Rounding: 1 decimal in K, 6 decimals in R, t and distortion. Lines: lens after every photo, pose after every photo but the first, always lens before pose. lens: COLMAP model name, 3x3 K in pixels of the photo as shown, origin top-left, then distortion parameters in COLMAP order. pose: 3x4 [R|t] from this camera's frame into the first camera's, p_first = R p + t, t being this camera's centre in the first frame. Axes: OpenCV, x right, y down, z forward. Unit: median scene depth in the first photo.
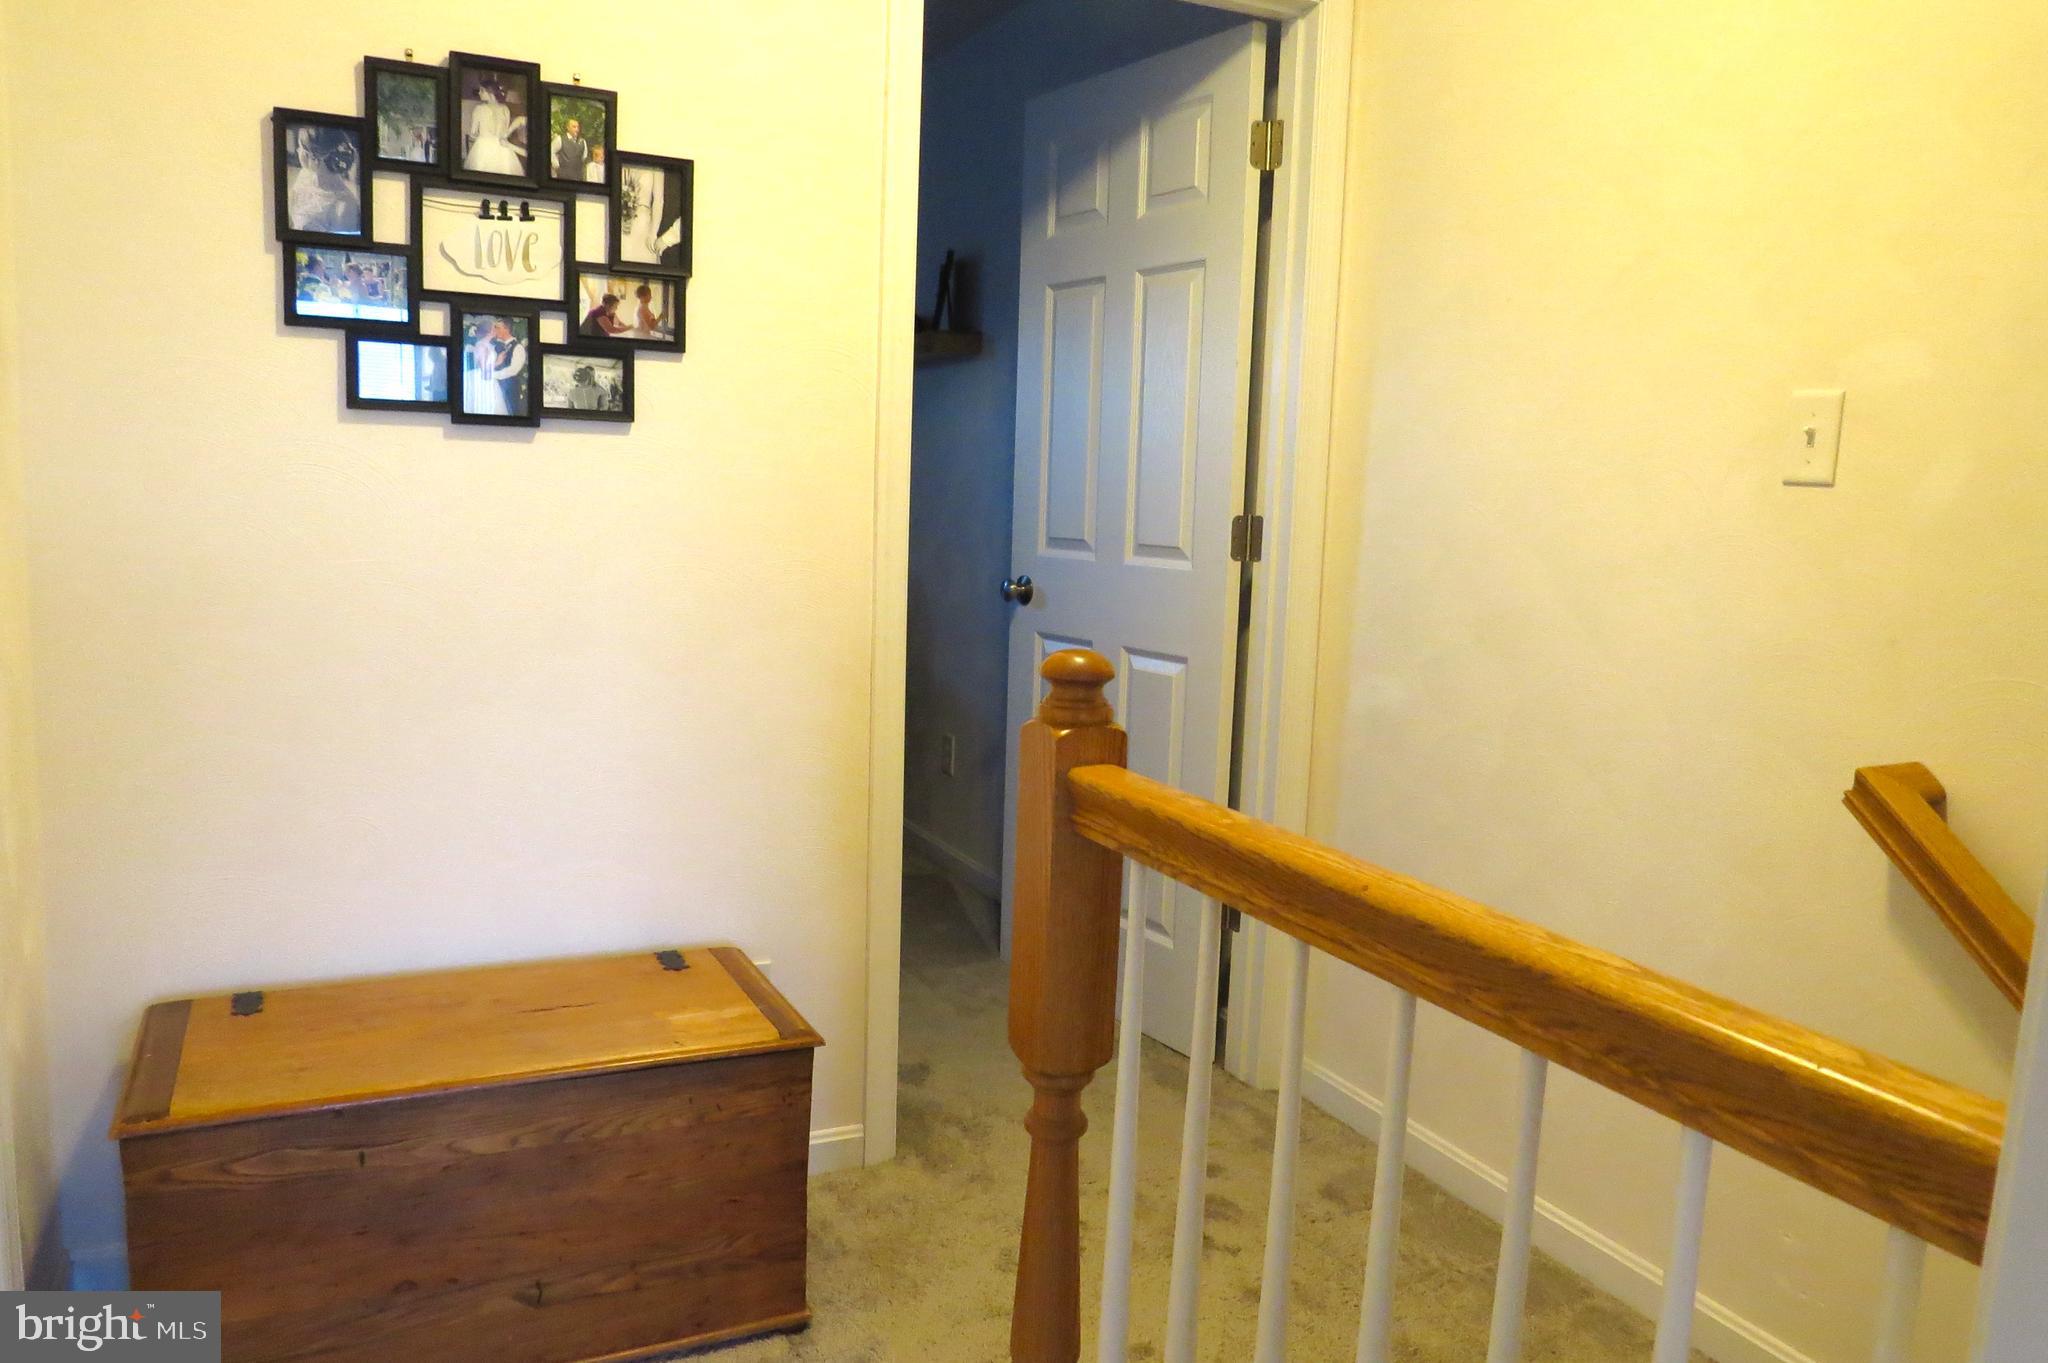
lens RADIAL K [[1550.1, 0, 1017.3], [0, 1550.1, 667.7], [0, 0, 1]] dist [-0.024312, 0.006662]
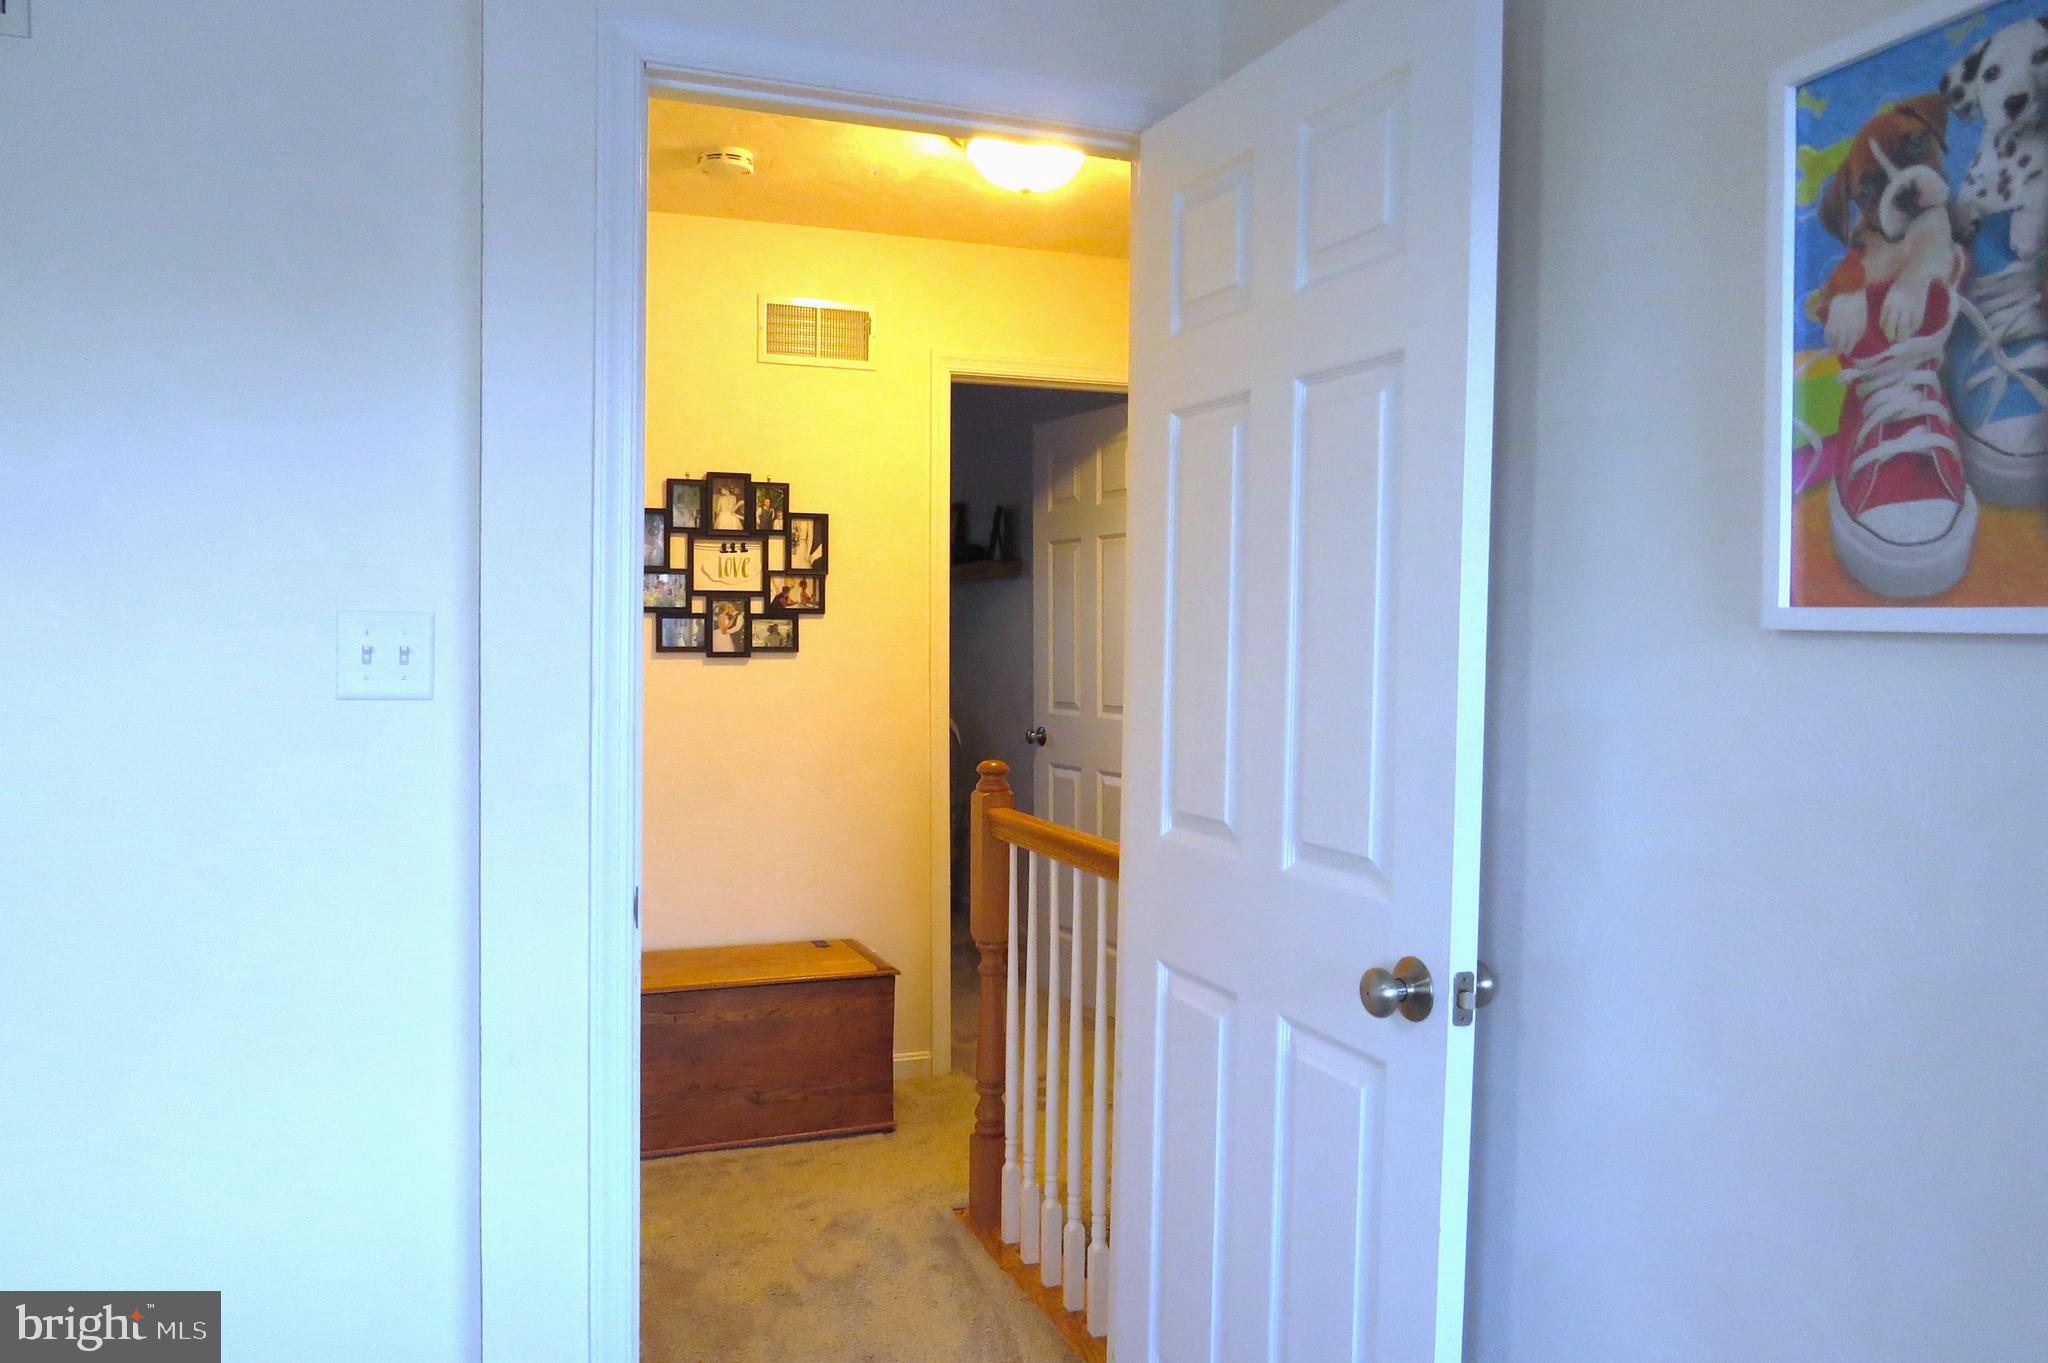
lens RADIAL K [[1550.1, 0, 1017.3], [0, 1550.1, 667.7], [0, 0, 1]] dist [-0.024312, 0.006662]
pose [[0.996696, -0.027329, -0.076485, 0.167385], [0.019954, 0.995223, -0.095569, 0.047453], [0.078731, 0.093727, 0.992480, -0.881289]]
